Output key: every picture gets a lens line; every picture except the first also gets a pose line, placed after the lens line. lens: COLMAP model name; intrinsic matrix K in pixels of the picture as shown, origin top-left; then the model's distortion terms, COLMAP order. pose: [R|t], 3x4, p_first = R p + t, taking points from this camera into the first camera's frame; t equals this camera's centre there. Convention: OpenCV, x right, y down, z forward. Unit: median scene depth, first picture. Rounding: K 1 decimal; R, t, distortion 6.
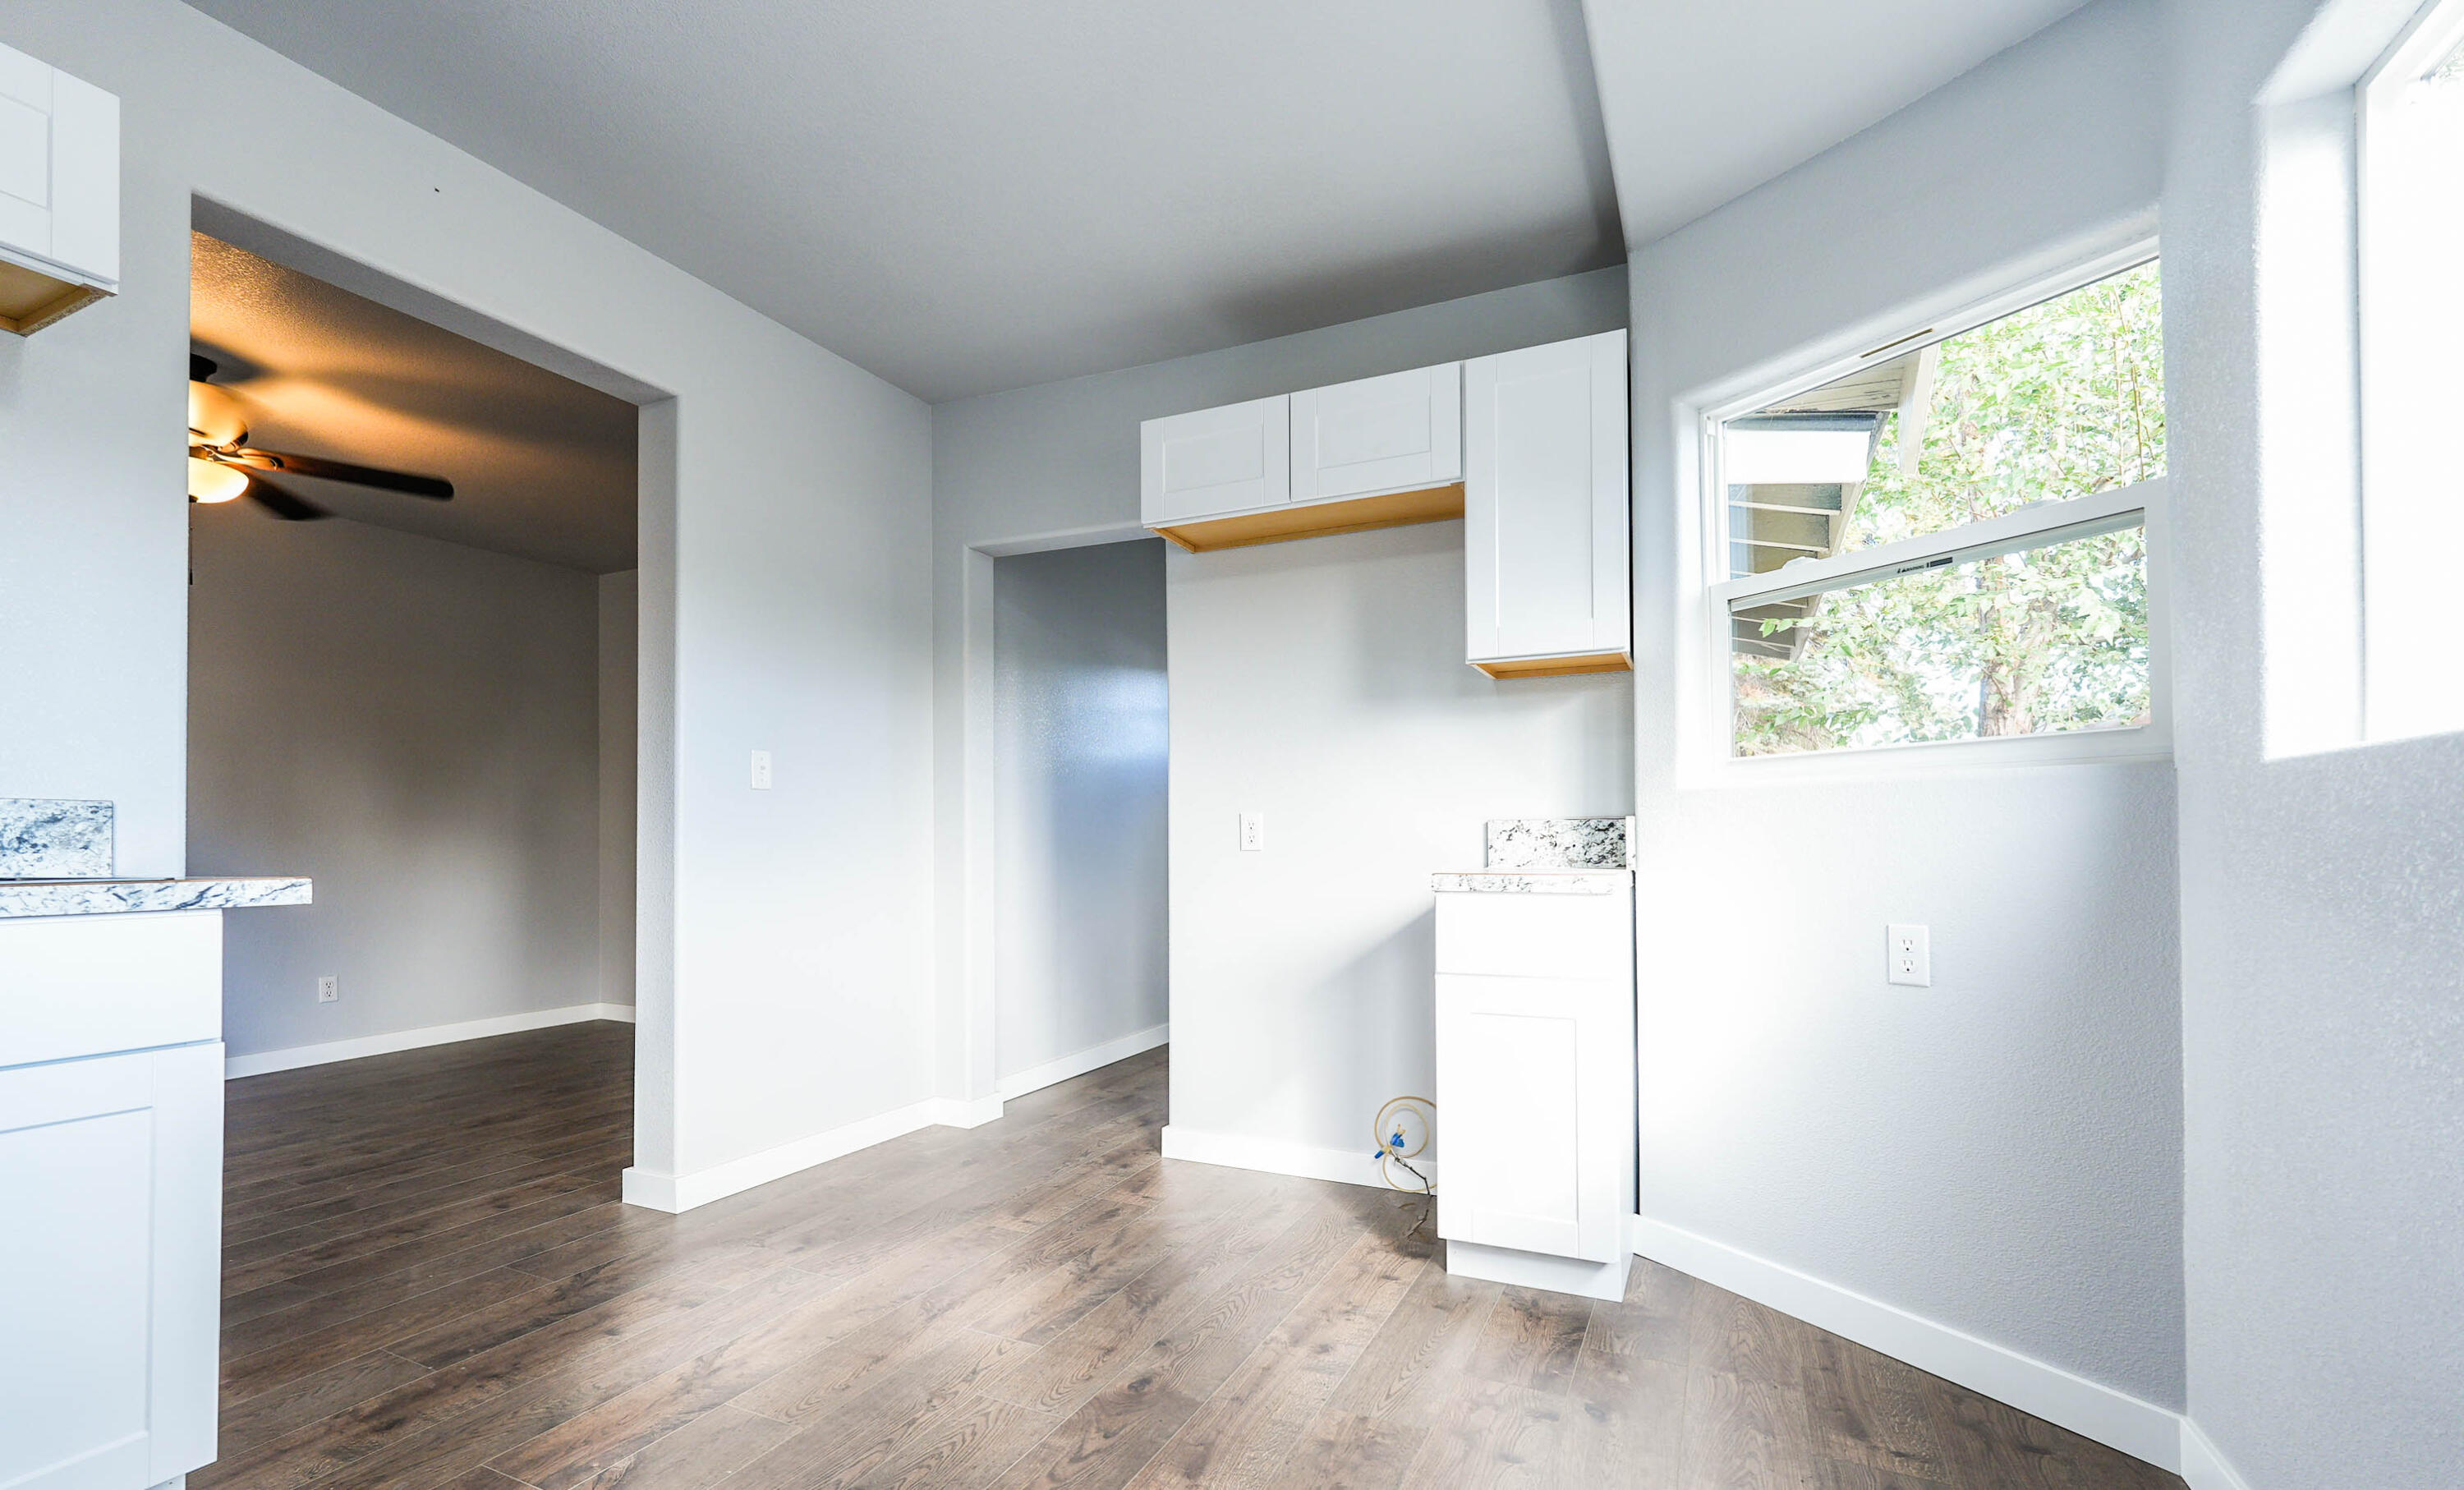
lens RADIAL K [[1068.9, 0, 1228.2], [0, 1068.9, 821.7], [0, 0, 1]] dist [0.000161, -0.000057]
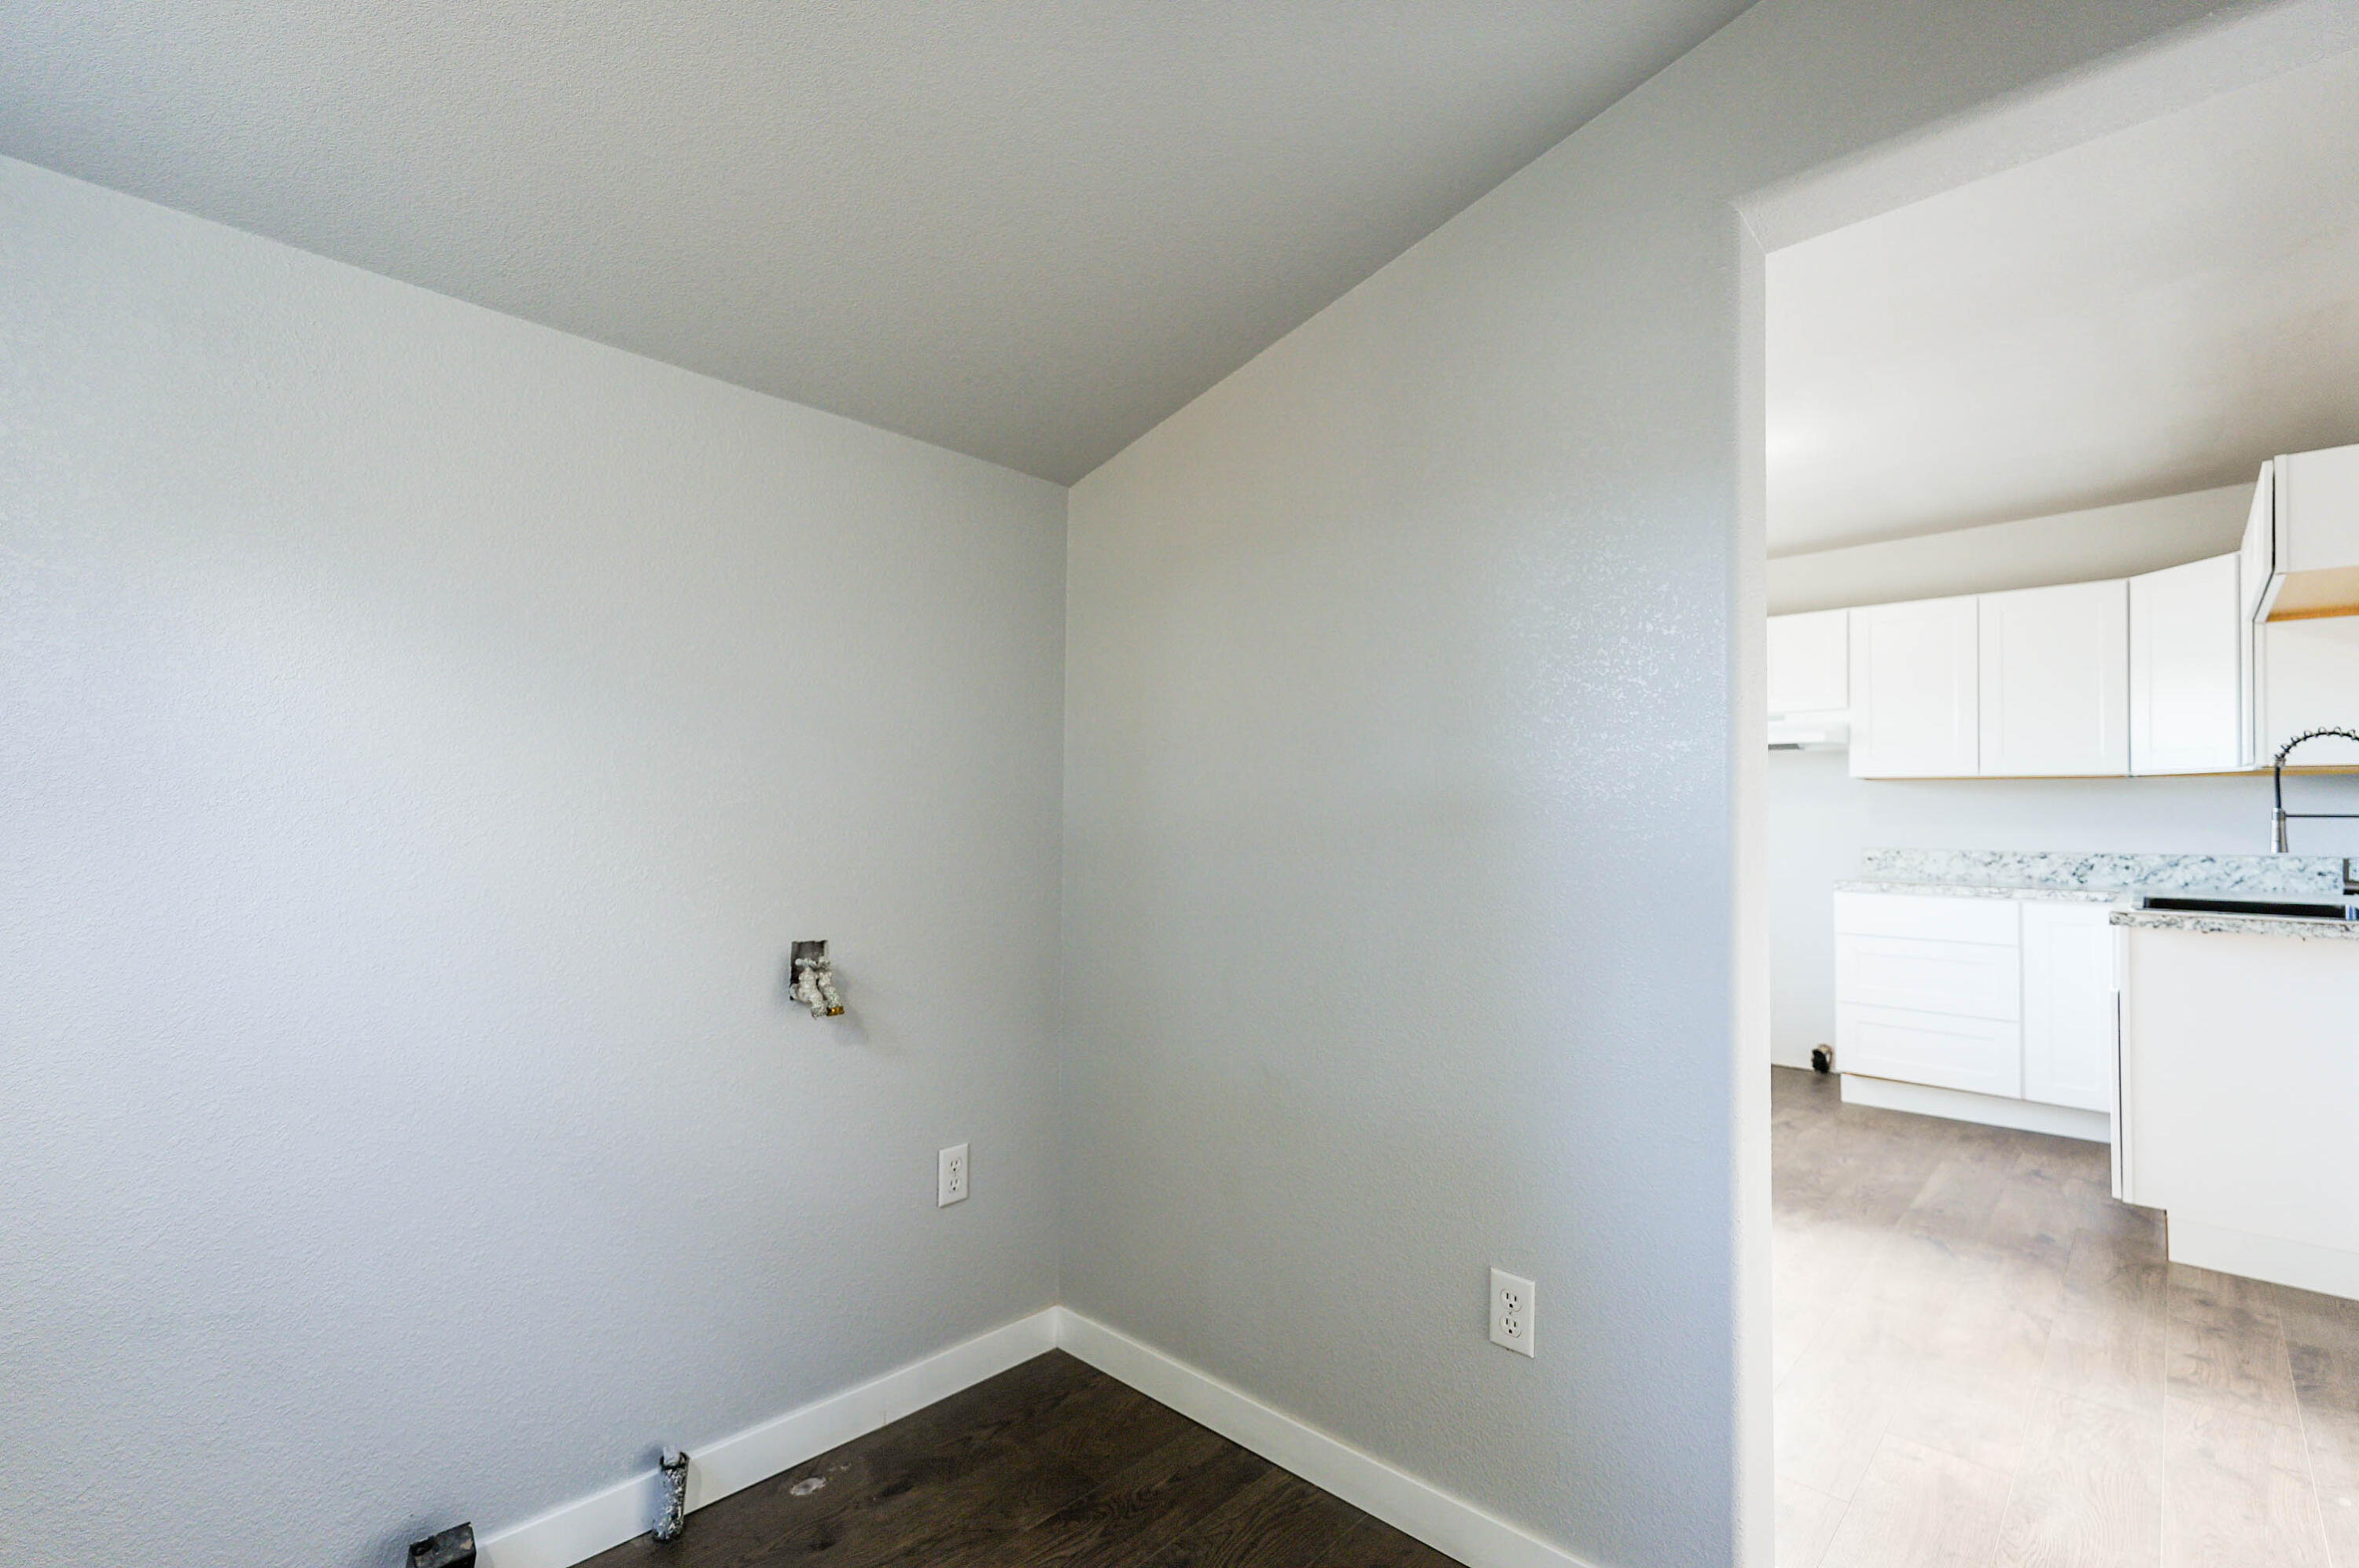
lens RADIAL K [[1025.2, 0, 1176.4], [0, 1025.2, 789.3], [0, 0, 1]] dist [0.003780, -0.001705]
pose [[-0.945713, 0.007631, 0.324913, 0.077176], [-0.009740, 0.998610, -0.051804, -0.044820], [-0.324856, -0.052157, -0.944324, 2.801394]]
